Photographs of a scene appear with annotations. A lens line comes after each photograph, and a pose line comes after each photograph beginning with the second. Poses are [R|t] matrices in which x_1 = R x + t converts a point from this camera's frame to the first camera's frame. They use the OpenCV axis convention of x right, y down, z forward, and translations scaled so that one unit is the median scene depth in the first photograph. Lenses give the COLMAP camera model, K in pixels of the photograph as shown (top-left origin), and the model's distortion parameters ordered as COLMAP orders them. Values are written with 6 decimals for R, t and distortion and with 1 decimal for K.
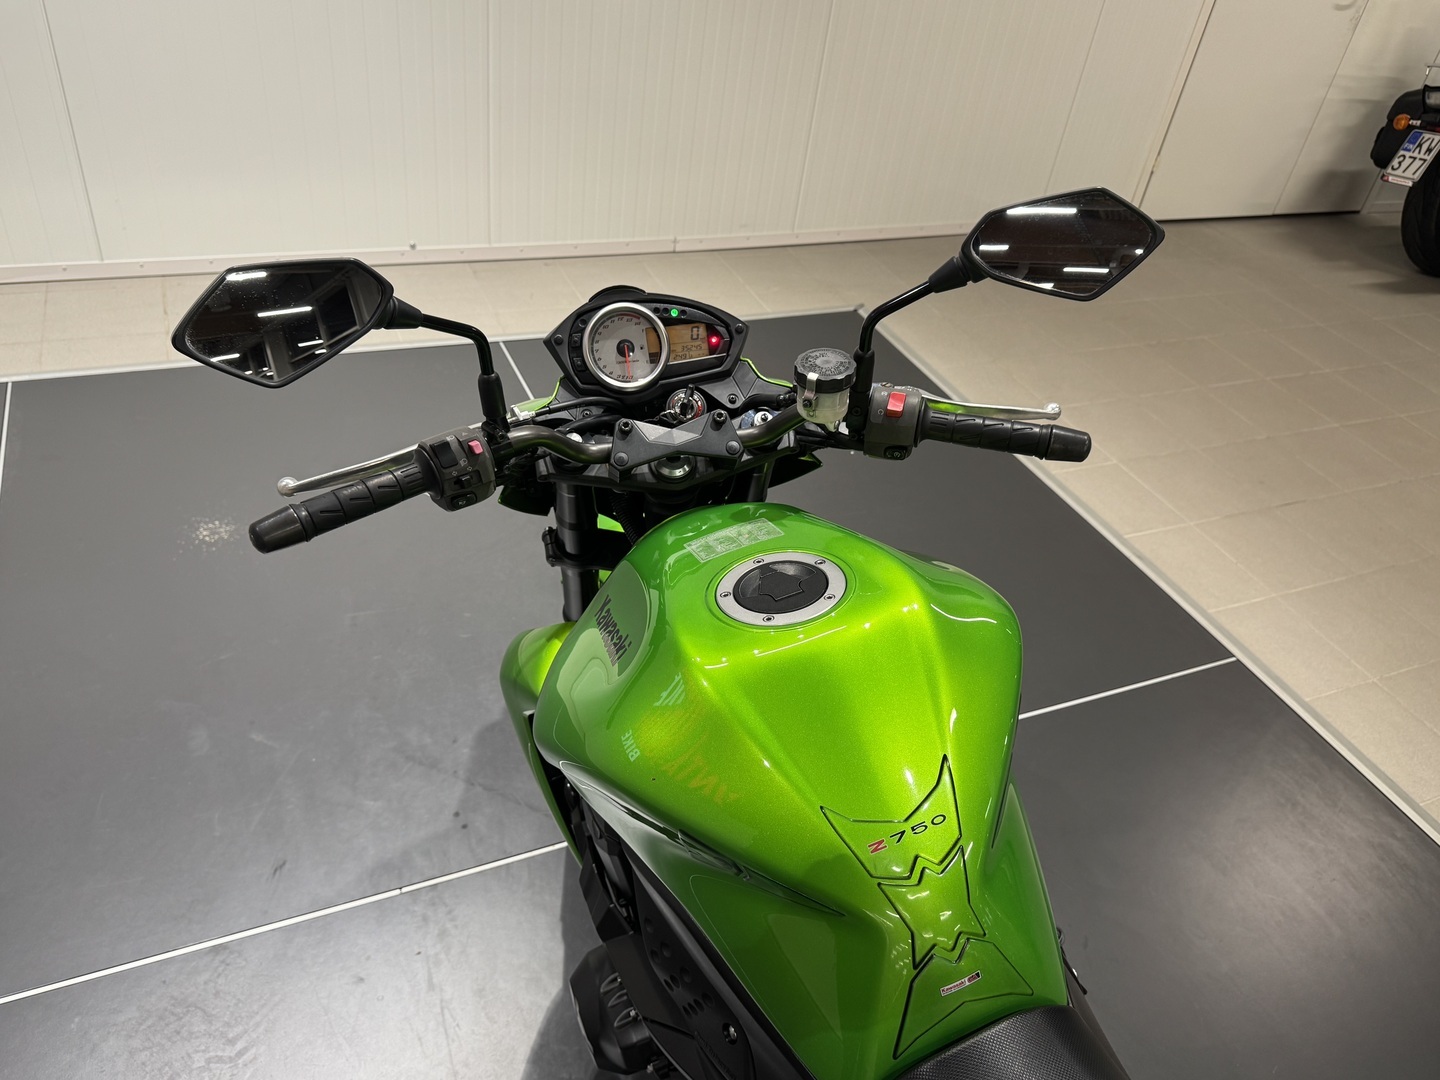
lens RADIAL K [[1079.1, 0, 720.0], [0, 1079.1, 540.0], [0, 0, 1]] dist [0.046096, -0.056530]
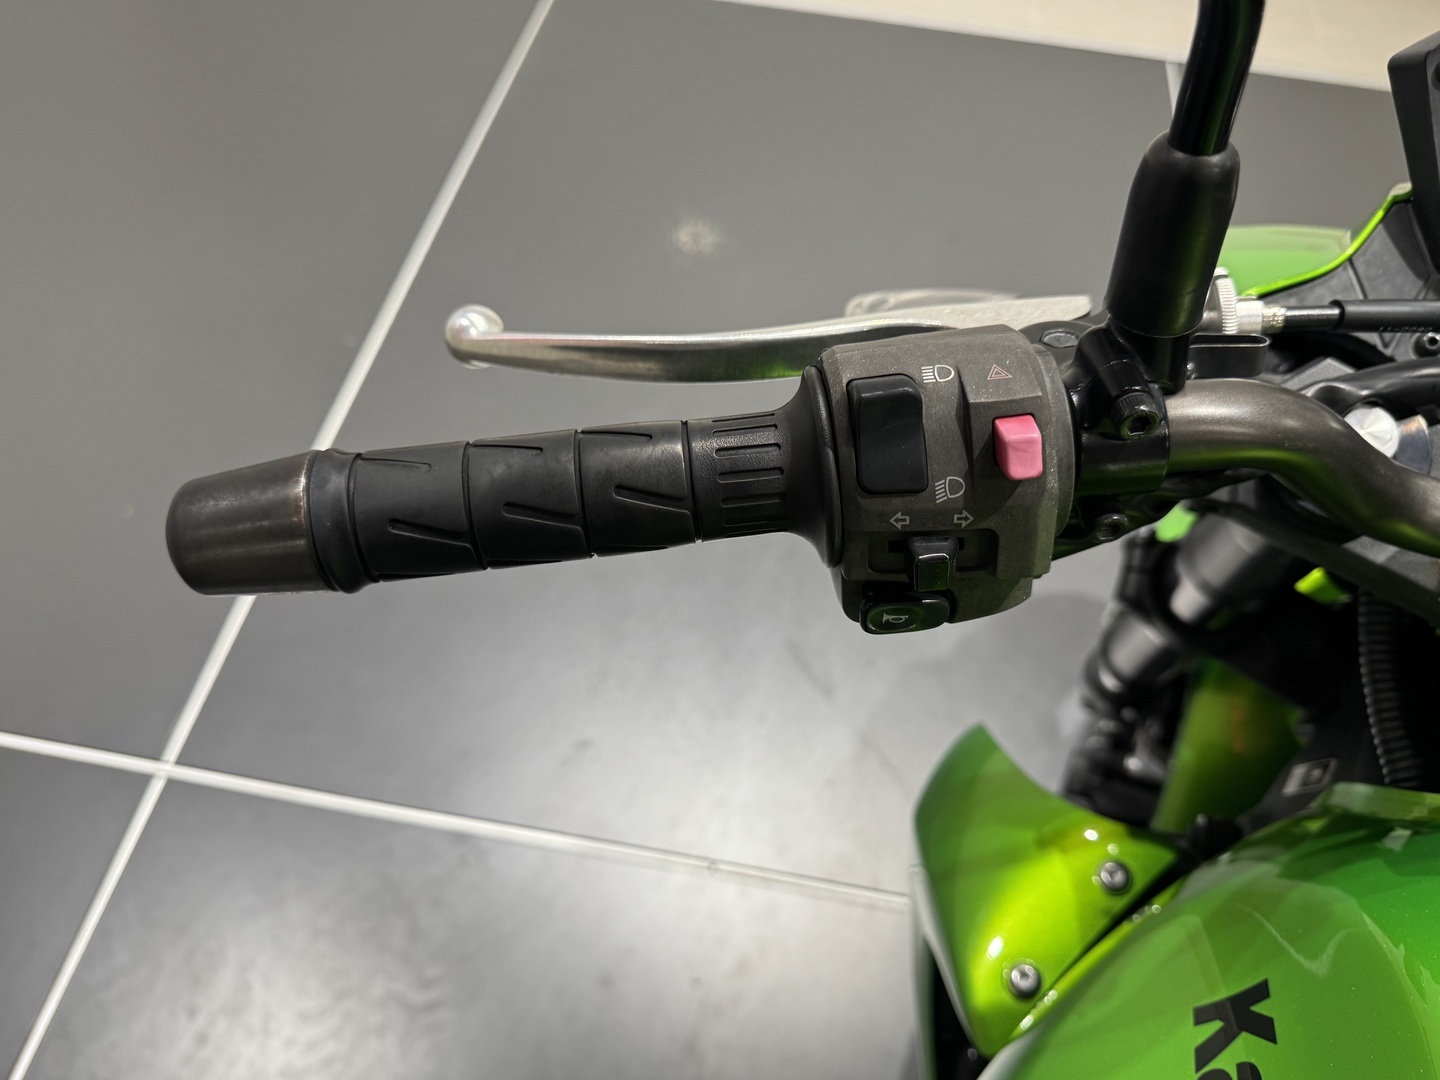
lens RADIAL K [[1079.1, 0, 720.0], [0, 1079.1, 540.0], [0, 0, 1]] dist [0.046096, -0.056530]
pose [[0.831726, 0.395960, -0.389163, -0.147872], [-0.287909, 0.906956, 0.307472, -0.101325], [0.474701, -0.143689, 0.868339, 0.624017]]
